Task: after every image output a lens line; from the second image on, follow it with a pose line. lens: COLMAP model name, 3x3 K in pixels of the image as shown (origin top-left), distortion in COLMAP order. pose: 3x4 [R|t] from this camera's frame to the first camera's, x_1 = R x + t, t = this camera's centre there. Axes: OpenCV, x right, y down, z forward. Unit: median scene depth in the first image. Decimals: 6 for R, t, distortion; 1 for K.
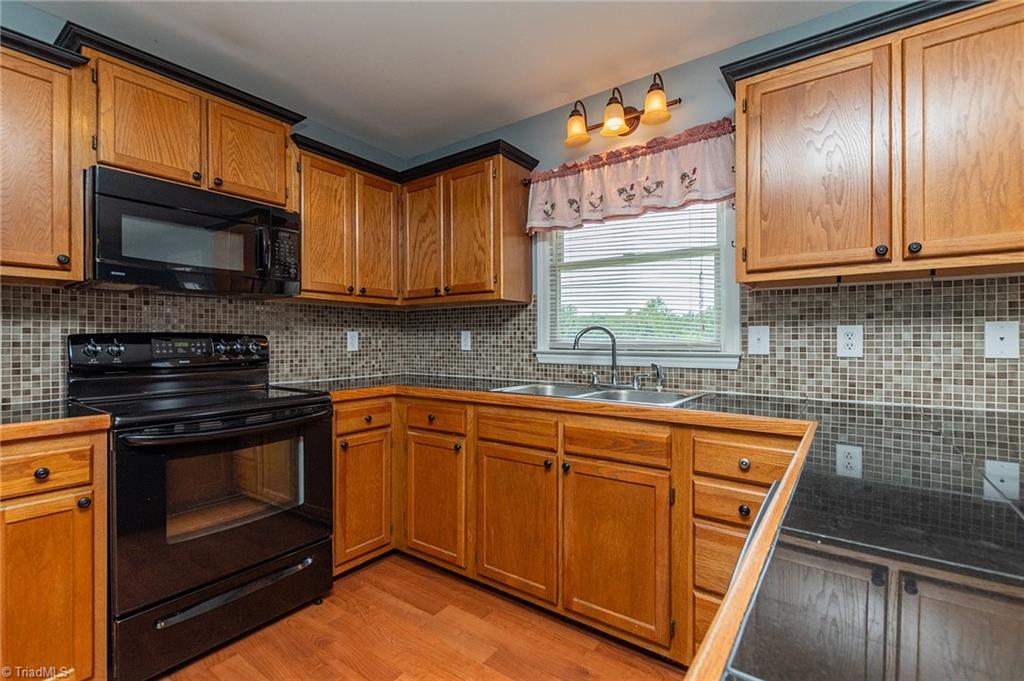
lens RADIAL K [[465.4, 0, 512.7], [0, 465.4, 339.5], [0, 0, 1]] dist [0.000676, 0.001307]
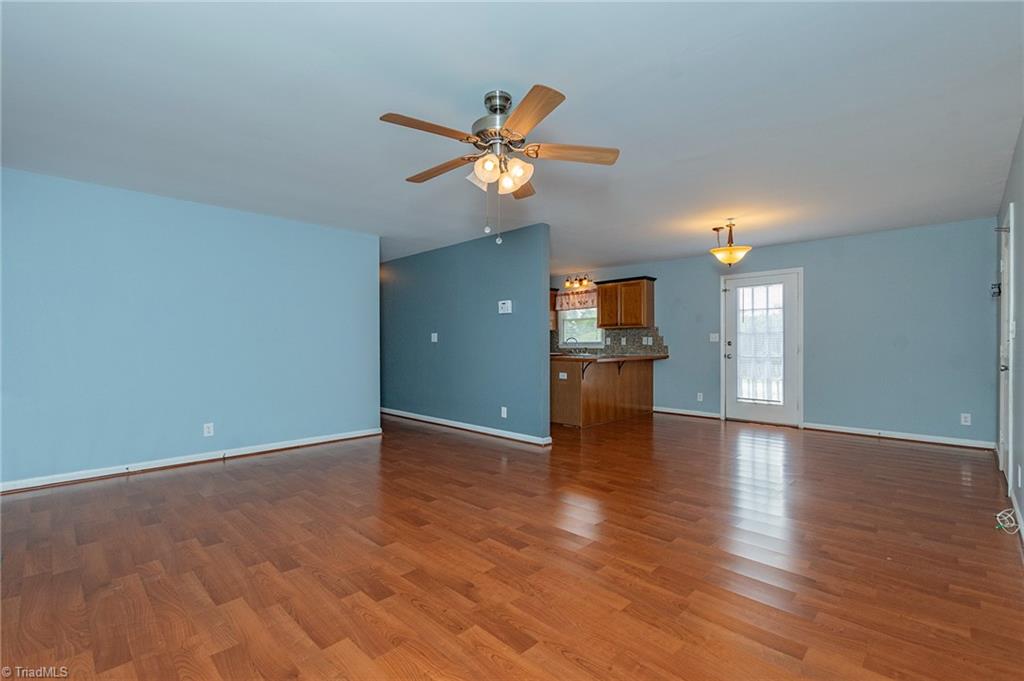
lens RADIAL K [[465.4, 0, 511.7], [0, 465.4, 342.1], [0, 0, 1]] dist [0.000676, 0.001307]
pose [[0.988773, 0.002307, -0.149404, 0.248057], [-0.003177, 0.999979, -0.005584, 0.031045], [0.149388, 0.005995, 0.988760, -2.714166]]
